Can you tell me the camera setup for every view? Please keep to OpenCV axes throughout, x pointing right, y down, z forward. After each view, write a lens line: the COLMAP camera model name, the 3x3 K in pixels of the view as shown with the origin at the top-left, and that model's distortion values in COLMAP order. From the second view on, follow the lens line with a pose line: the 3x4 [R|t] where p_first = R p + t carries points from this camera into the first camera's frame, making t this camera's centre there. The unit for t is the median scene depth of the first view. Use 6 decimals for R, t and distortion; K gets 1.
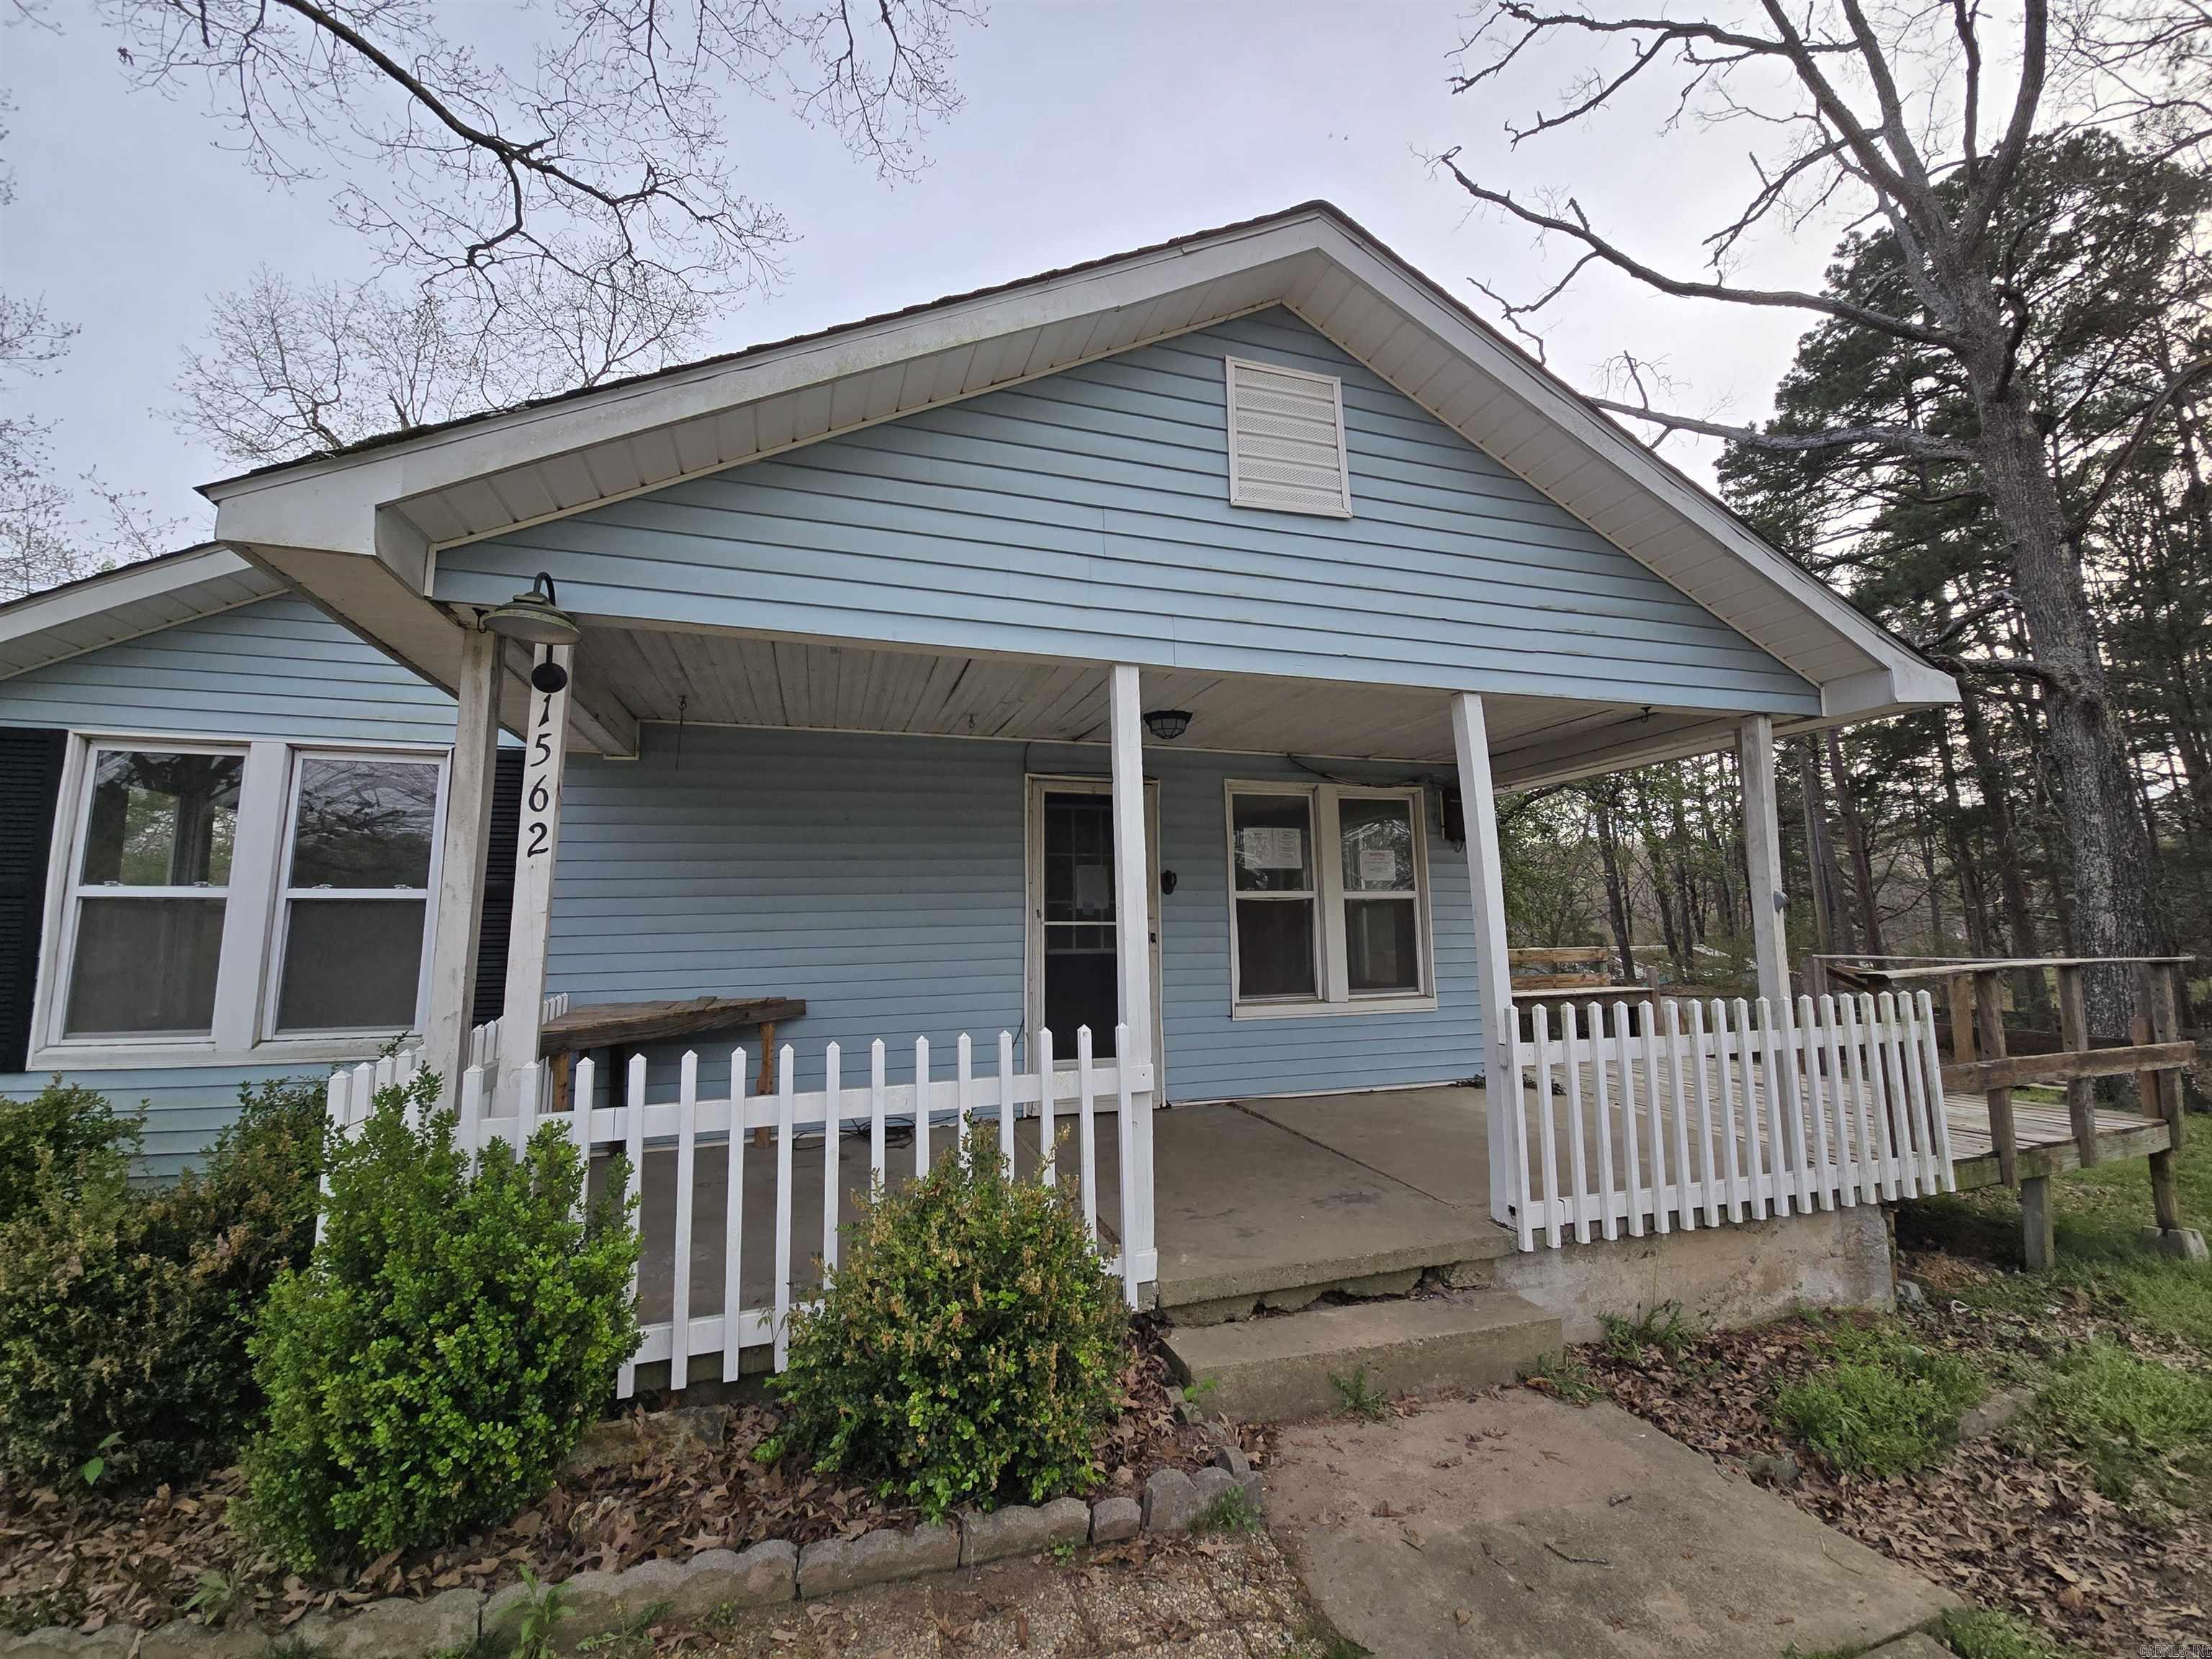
lens RADIAL K [[909.8, 0, 1113.9], [0, 909.8, 819.8], [0, 0, 1]] dist [-0.003130, 0.001600]
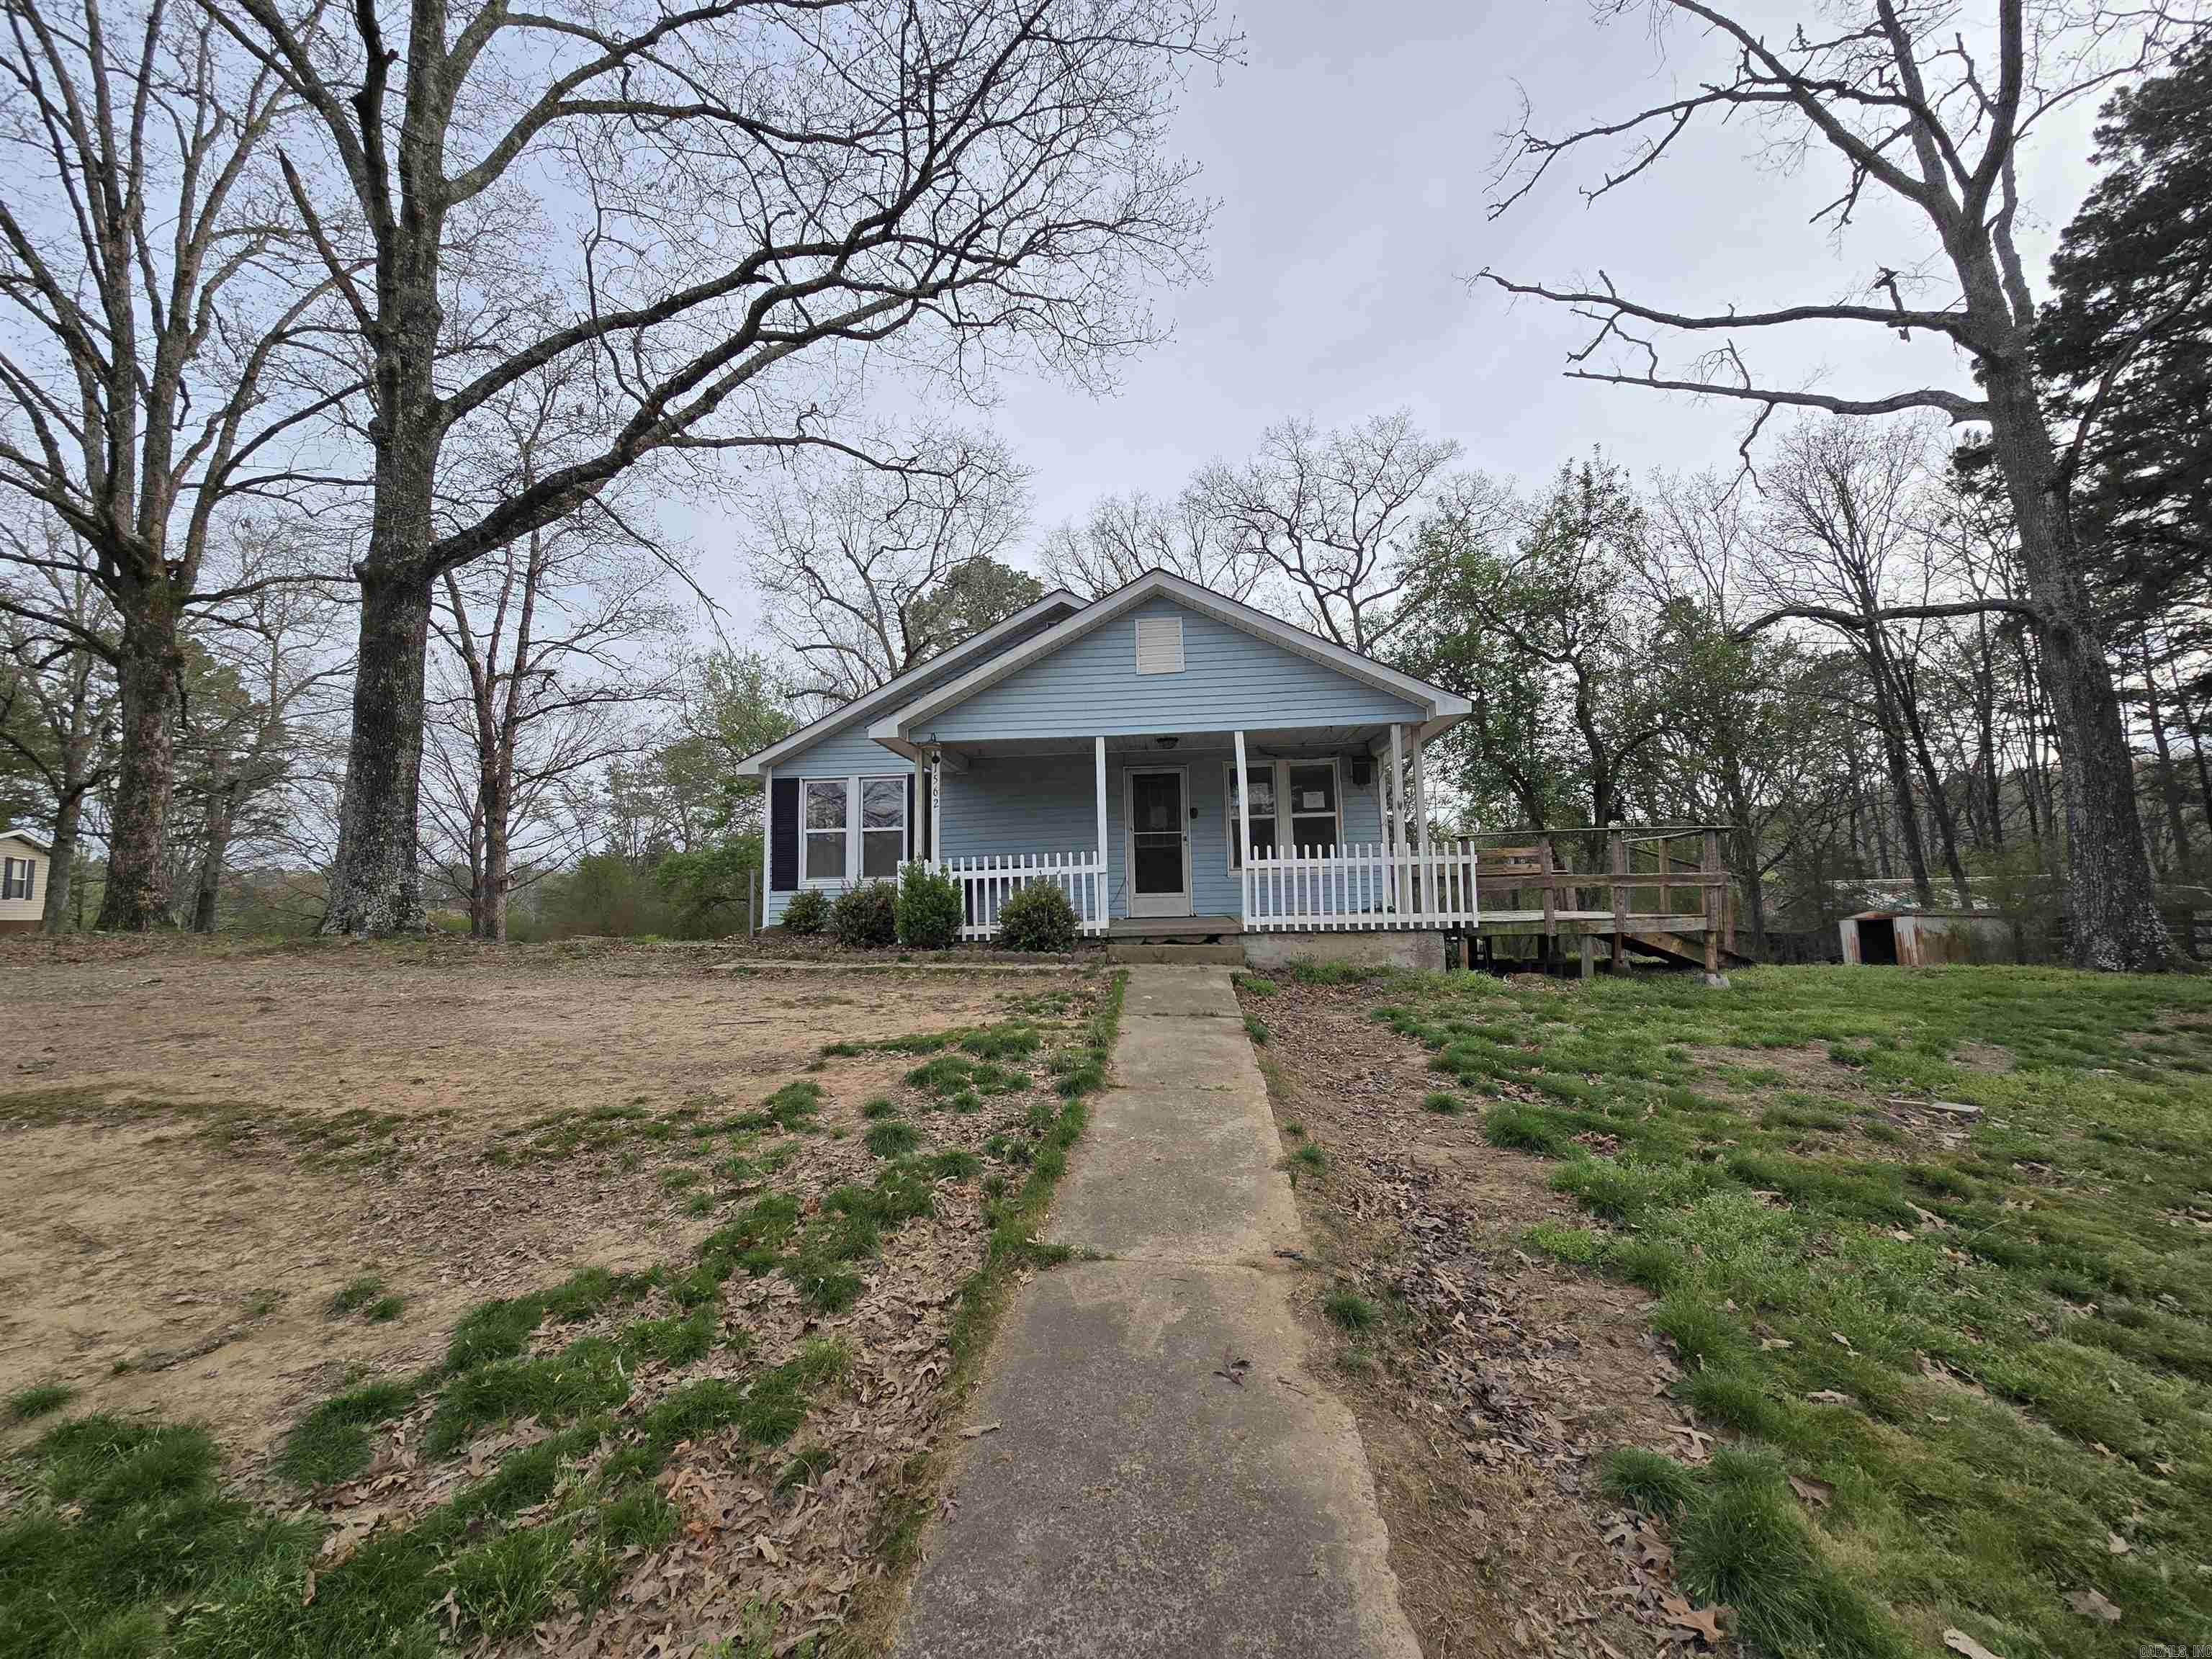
lens RADIAL K [[909.8, 0, 1112.3], [0, 909.8, 819.2], [0, 0, 1]] dist [-0.003130, 0.001600]
pose [[0.928124, -0.046411, -0.369366, 0.857950], [0.061672, 0.997657, 0.029611, 0.011665], [0.367126, -0.050262, 0.928812, -1.339804]]
